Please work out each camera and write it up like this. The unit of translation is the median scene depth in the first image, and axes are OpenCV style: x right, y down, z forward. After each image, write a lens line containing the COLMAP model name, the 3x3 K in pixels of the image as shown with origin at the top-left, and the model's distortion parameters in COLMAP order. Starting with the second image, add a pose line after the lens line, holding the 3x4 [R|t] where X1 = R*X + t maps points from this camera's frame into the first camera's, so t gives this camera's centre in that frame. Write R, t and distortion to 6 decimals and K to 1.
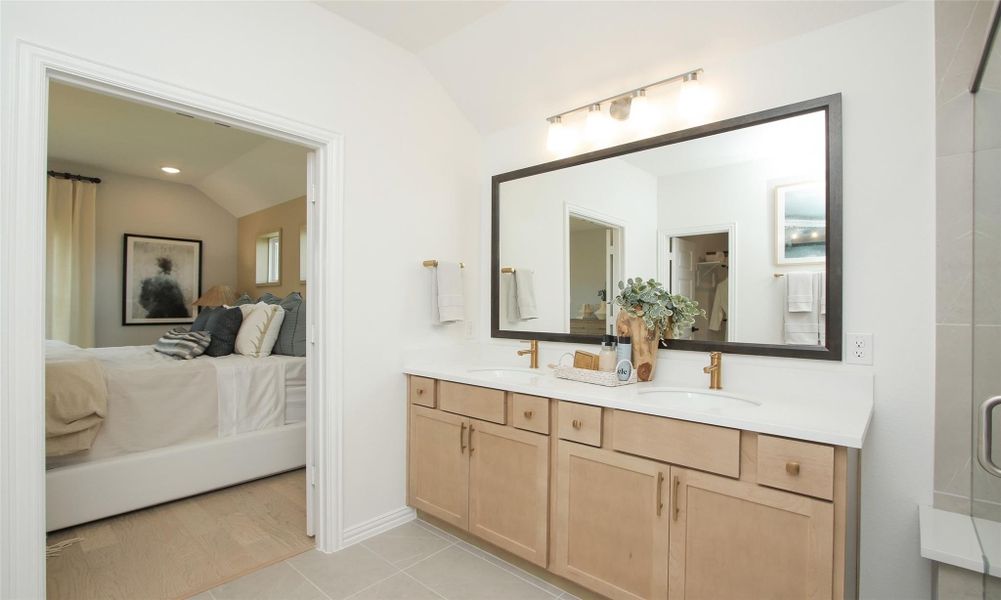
lens RADIAL K [[420.7, 0, 500.5], [0, 420.7, 300.0], [0, 0, 1]] dist [0.000893, 0.000152]
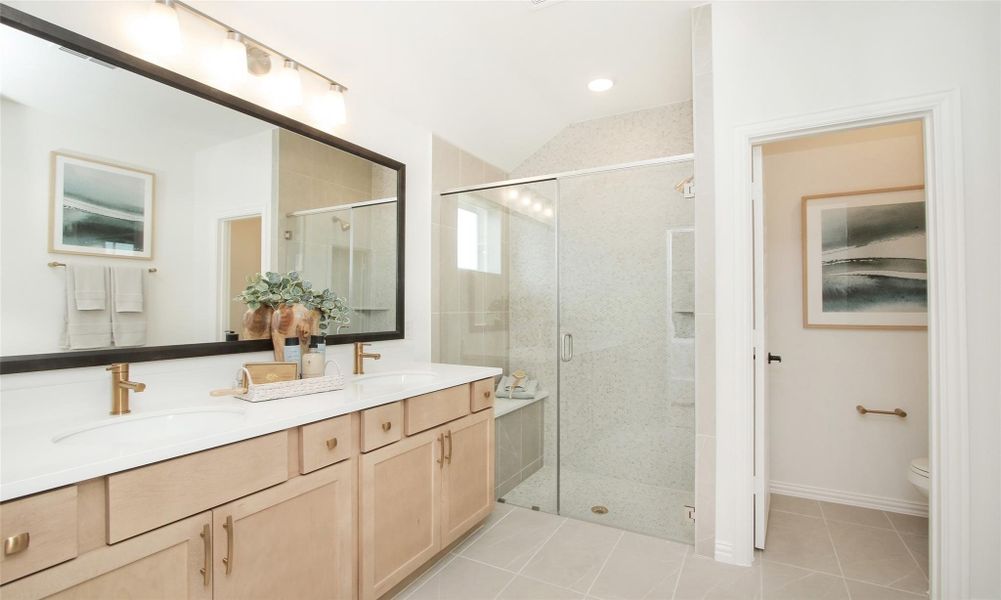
lens RADIAL K [[467.2, 0, 500.5], [0, 467.2, 300.0], [0, 0, 1]] dist [-0.018965, 0.000024]
pose [[-0.196372, 0.013432, 0.980437, -0.804535], [-0.009621, 0.999832, -0.015625, 0.023705], [-0.980482, -0.012501, -0.196210, 0.855103]]
